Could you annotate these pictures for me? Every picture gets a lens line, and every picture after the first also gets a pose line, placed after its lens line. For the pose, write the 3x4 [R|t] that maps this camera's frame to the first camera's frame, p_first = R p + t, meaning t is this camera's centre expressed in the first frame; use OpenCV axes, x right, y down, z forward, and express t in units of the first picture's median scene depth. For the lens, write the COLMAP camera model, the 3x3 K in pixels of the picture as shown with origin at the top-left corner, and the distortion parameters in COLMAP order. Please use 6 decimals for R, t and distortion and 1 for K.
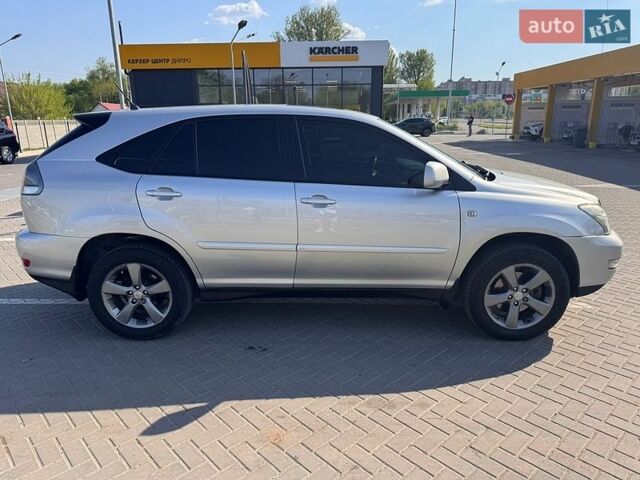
lens RADIAL K [[454.2, 0, 316.2], [0, 454.2, 237.1], [0, 0, 1]] dist [0.047605, -0.053117]
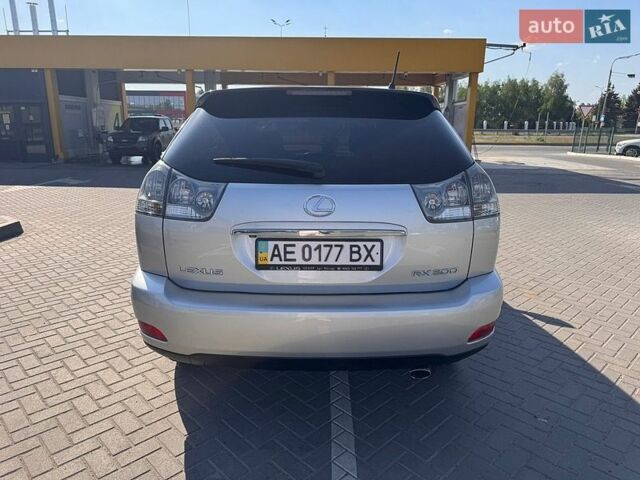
lens RADIAL K [[454.2, 0, 316.2], [0, 454.2, 237.1], [0, 0, 1]] dist [0.047605, -0.053117]
pose [[-0.014695, -0.235322, 0.971806, -1.236756], [0.250506, 0.940049, 0.231420, -0.272457], [-0.968004, 0.246844, 0.045136, 1.194963]]
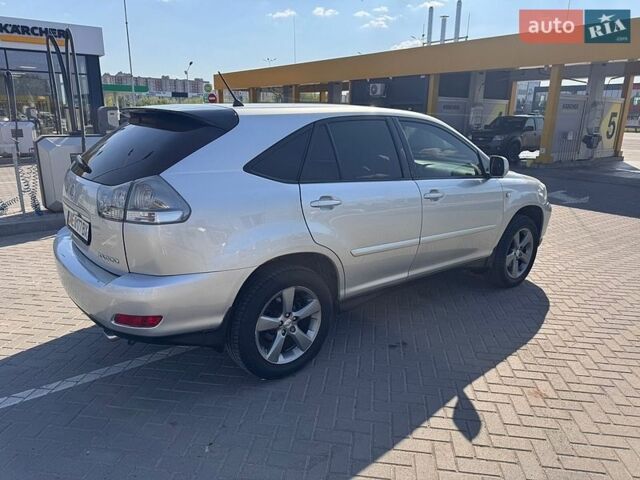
lens RADIAL K [[454.2, 0, 316.2], [0, 454.2, 237.1], [0, 0, 1]] dist [0.047605, -0.053117]
pose [[0.780975, -0.143078, 0.607953, -0.856201], [0.139094, 0.988804, 0.054028, -0.074969], [-0.608876, 0.042368, 0.792133, 0.286463]]
